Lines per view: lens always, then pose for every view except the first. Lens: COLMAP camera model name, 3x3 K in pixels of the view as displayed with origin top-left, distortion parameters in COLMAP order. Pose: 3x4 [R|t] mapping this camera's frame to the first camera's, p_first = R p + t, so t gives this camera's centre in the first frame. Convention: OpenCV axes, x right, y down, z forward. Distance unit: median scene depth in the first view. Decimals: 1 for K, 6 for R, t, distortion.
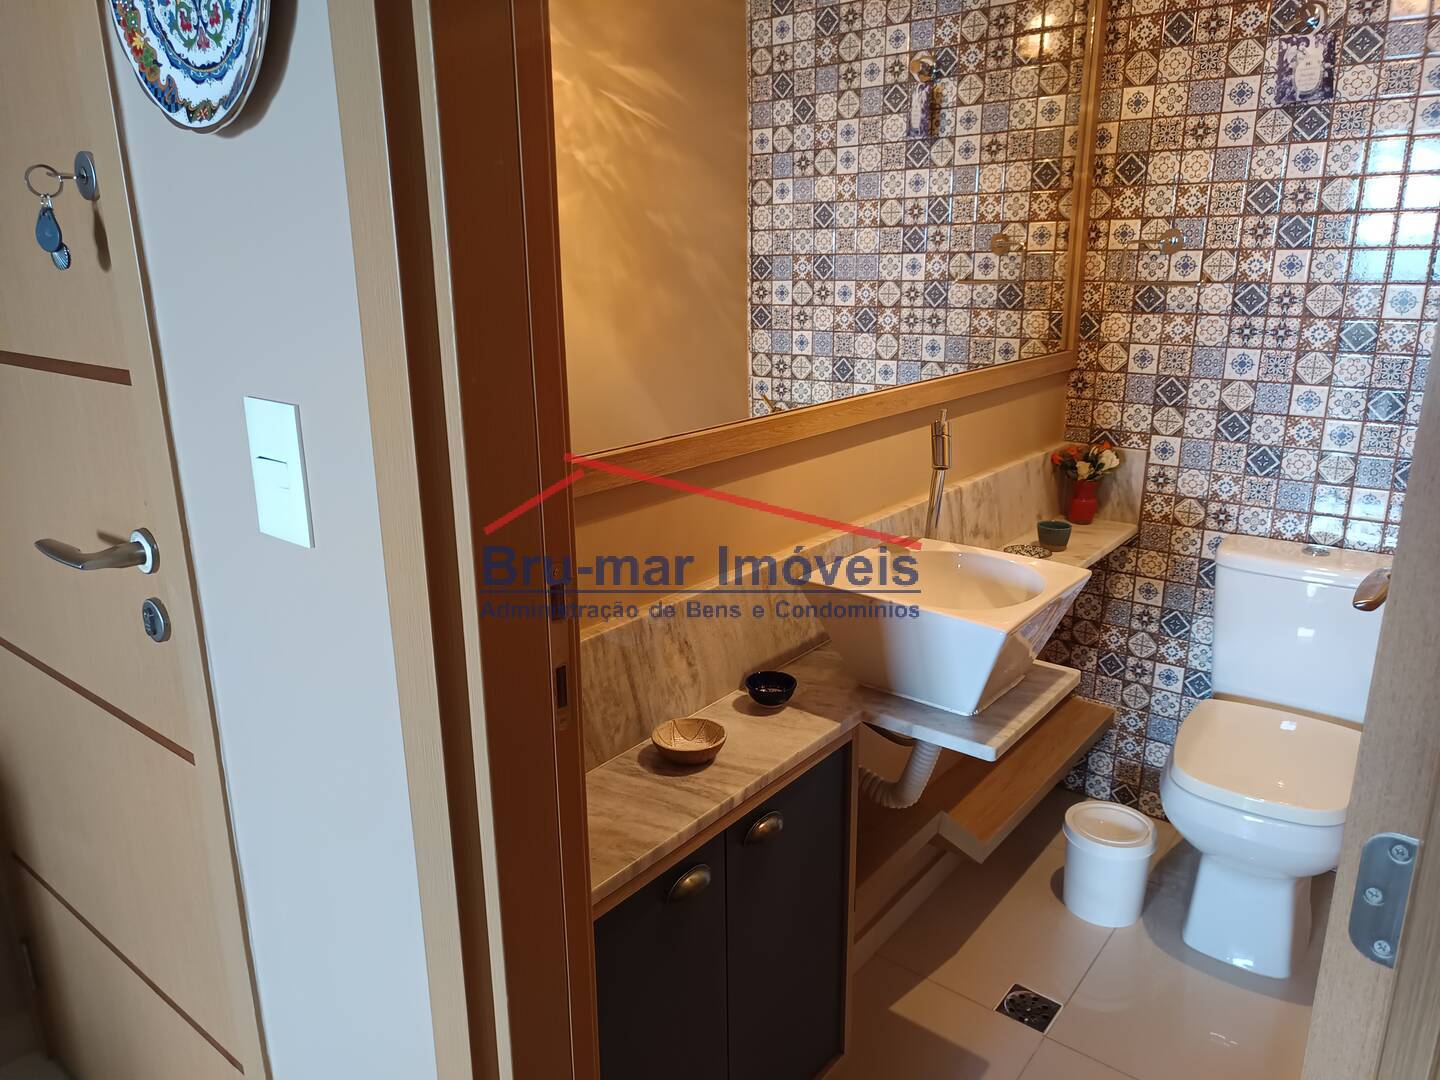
lens RADIAL K [[1007.2, 0, 720.6], [0, 1007.2, 534.4], [0, 0, 1]] dist [0.007503, -0.000504]
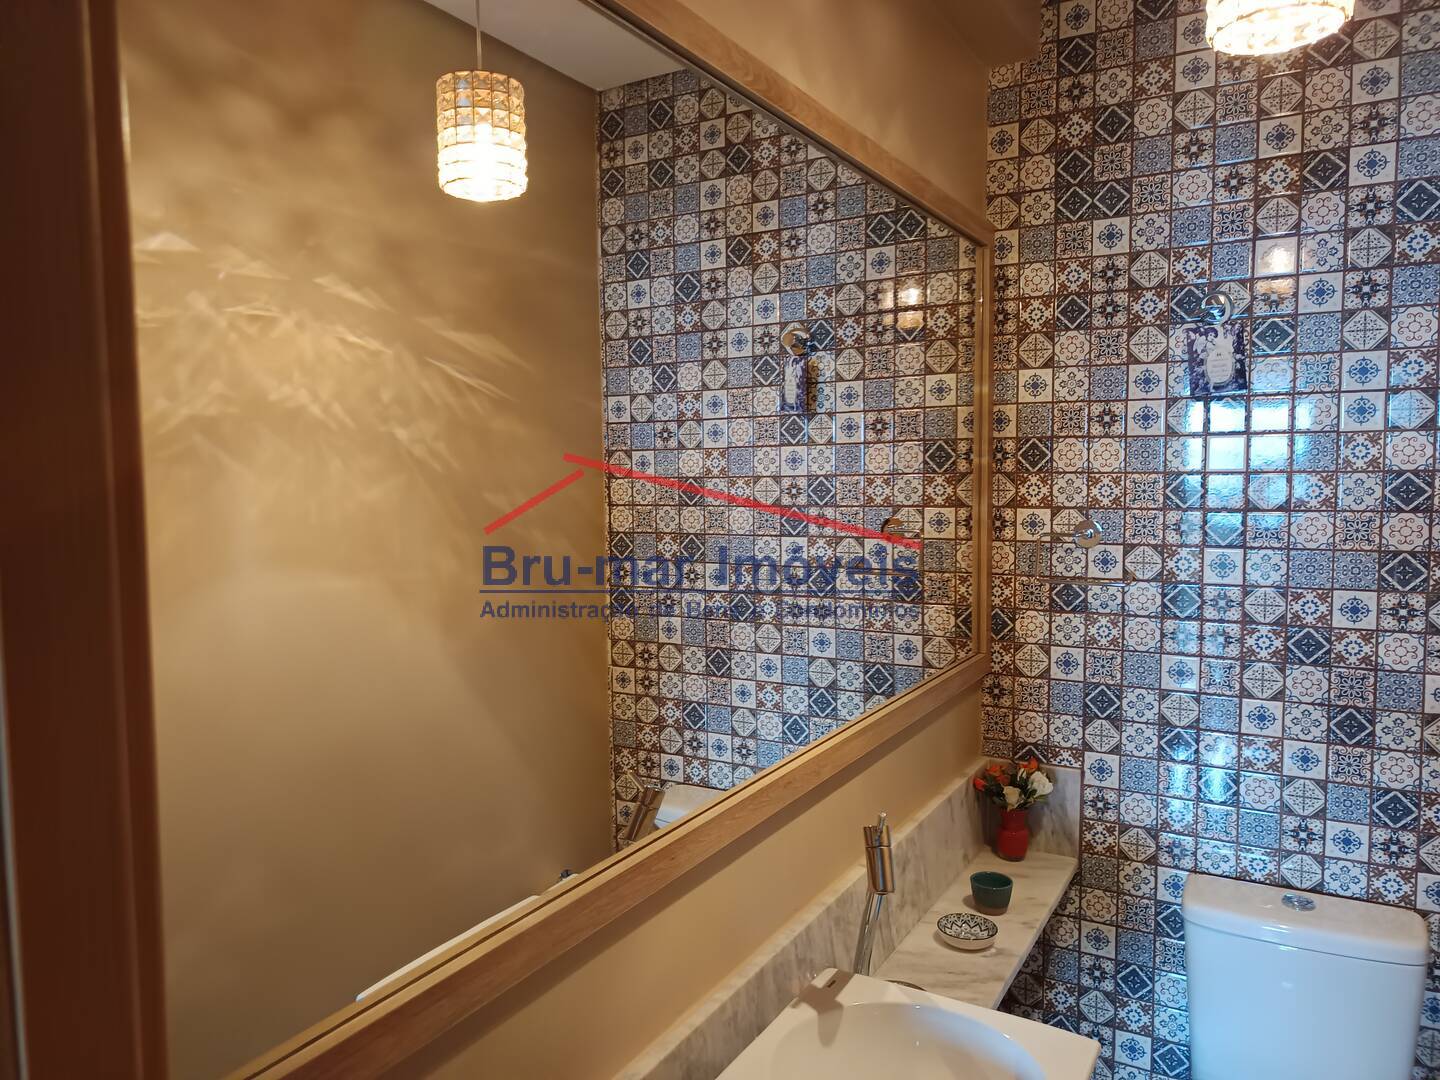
lens RADIAL K [[1007.2, 0, 714.0], [0, 1007.2, 539.9], [0, 0, 1]] dist [0.007503, -0.000504]
pose [[0.990211, -0.010201, 0.139206, -0.000406], [0.037874, 0.979545, -0.197627, -0.118611], [-0.134342, 0.200965, 0.970343, 0.179513]]
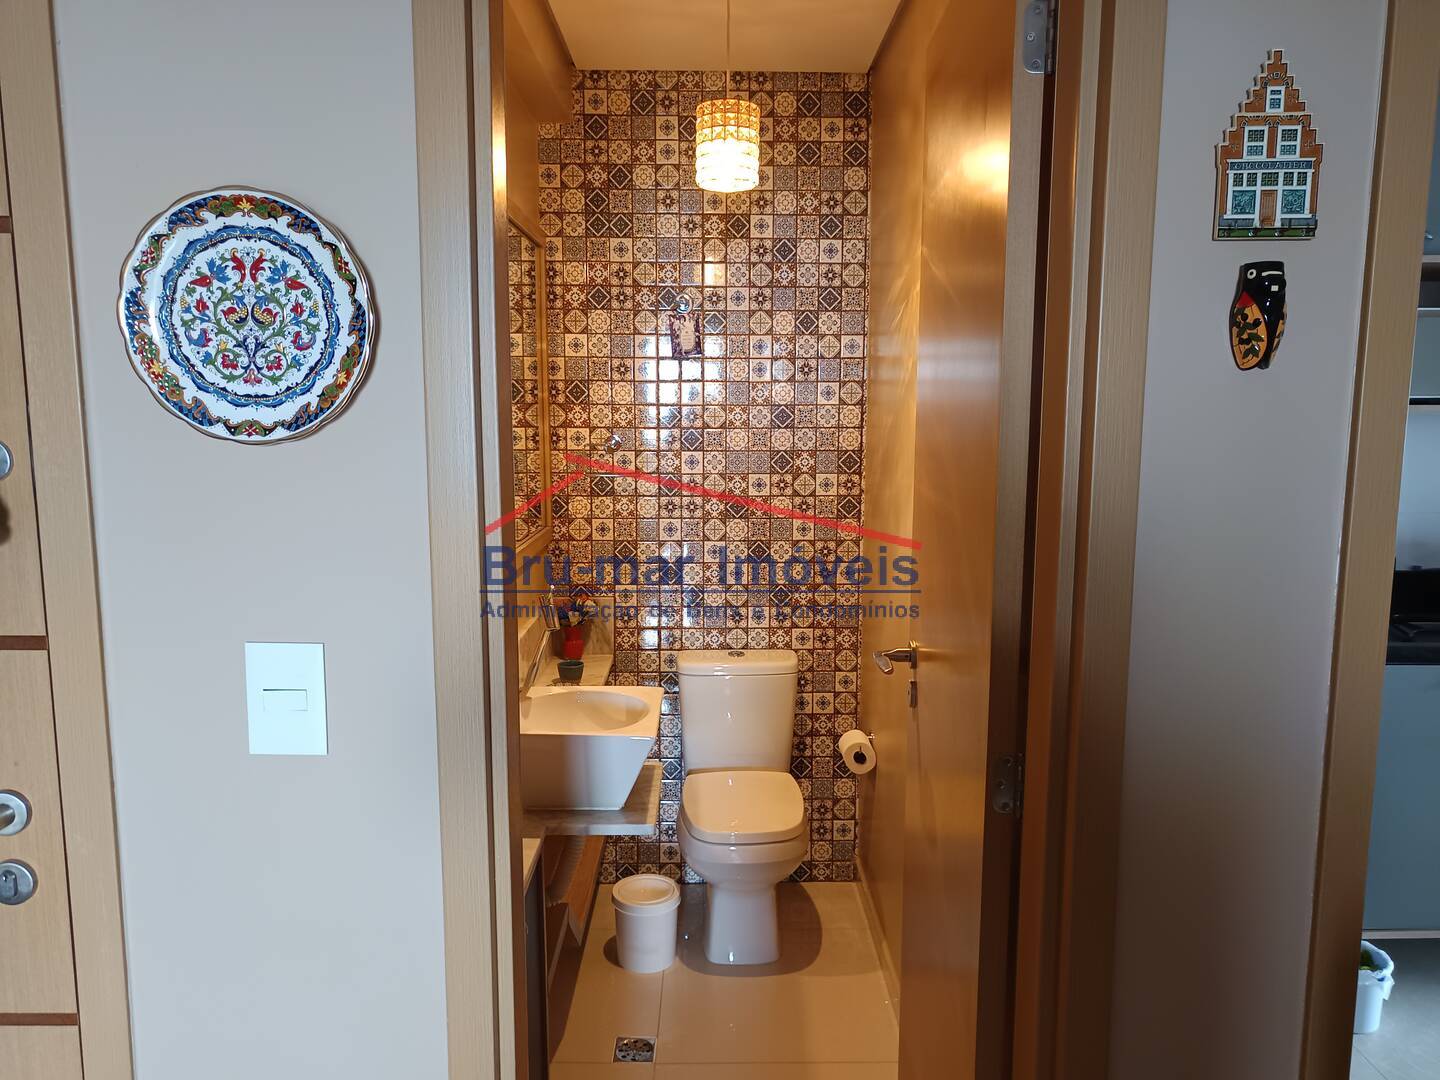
lens RADIAL K [[1007.2, 0, 732.9], [0, 1007.2, 537.6], [0, 0, 1]] dist [0.007503, -0.000504]
pose [[0.769198, -0.071471, 0.635001, -0.290576], [0.161861, 0.983110, -0.085415, -0.022922], [-0.618171, 0.168483, 0.767775, -0.120300]]
